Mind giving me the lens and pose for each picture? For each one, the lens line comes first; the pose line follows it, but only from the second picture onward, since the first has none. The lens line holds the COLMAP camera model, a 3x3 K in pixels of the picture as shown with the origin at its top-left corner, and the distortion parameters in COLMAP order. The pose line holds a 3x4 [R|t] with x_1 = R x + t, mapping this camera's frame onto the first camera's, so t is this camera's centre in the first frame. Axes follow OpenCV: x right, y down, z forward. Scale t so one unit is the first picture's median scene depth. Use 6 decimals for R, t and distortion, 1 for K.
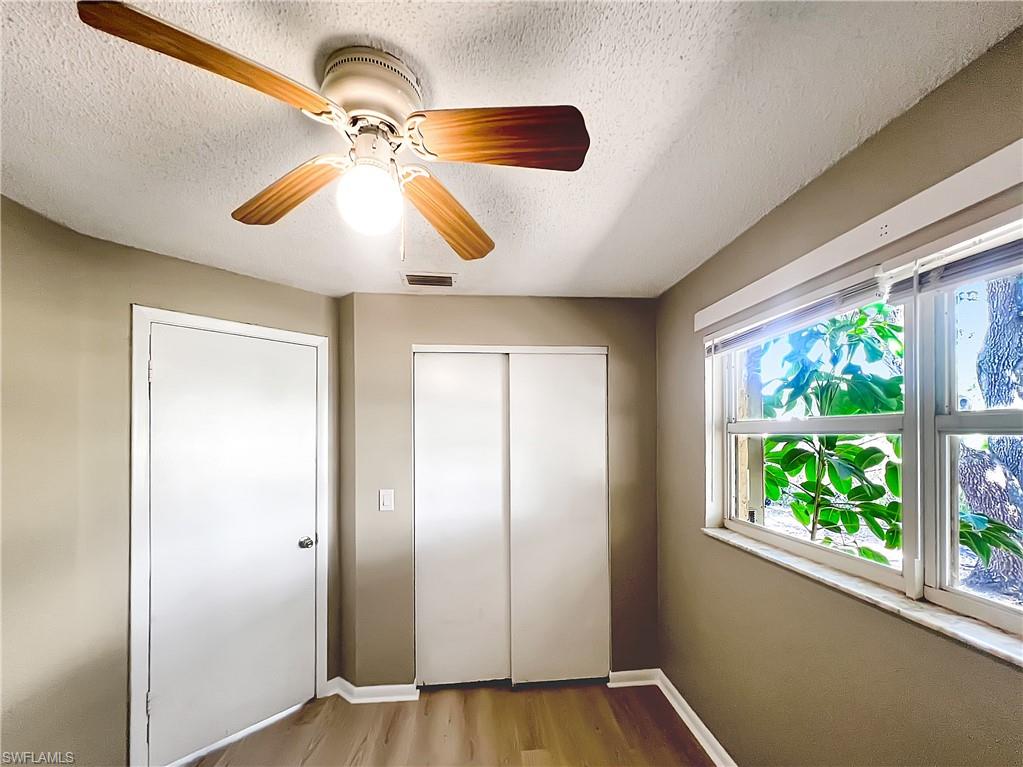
lens RADIAL K [[434.2, 0, 510.4], [0, 434.2, 424.4], [0, 0, 1]] dist [-0.002059, -0.000027]
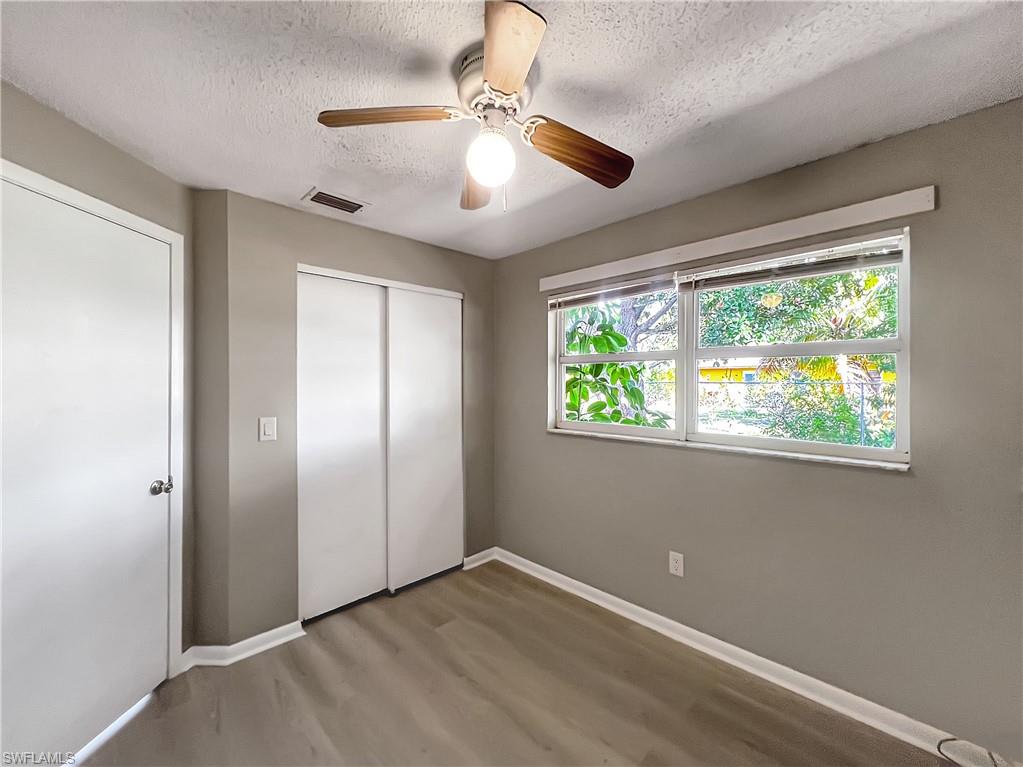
lens RADIAL K [[426.4, 0, 506.6], [0, 426.4, 372.6], [0, 0, 1]] dist [-0.000956, 0.000127]
pose [[0.775012, 0.019501, 0.631645, -0.472178], [-0.017844, 0.999801, -0.008972, 0.057156], [-0.631694, -0.004318, 0.775206, -0.007143]]
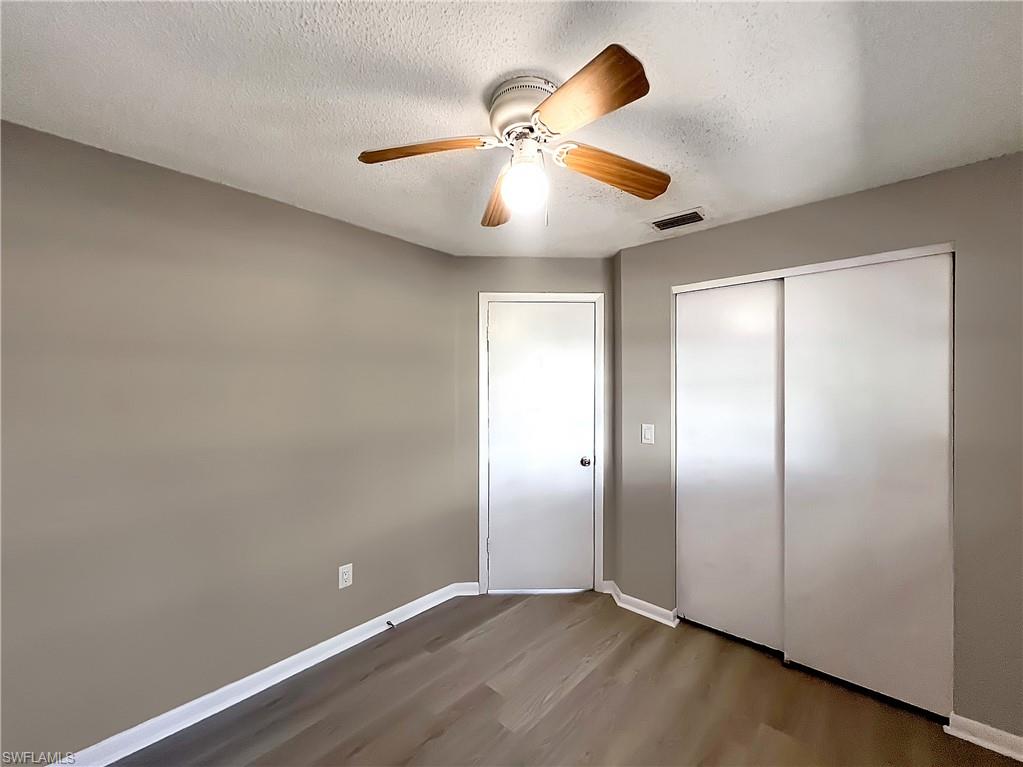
lens RADIAL K [[417.8, 0, 510.3], [0, 417.8, 379.6], [0, 0, 1]] dist [-0.001229, -0.000334]
pose [[0.671298, -0.005007, -0.741171, 0.265884], [0.011639, 0.999925, 0.003786, 0.031215], [0.741097, -0.011168, 0.671306, 0.041688]]
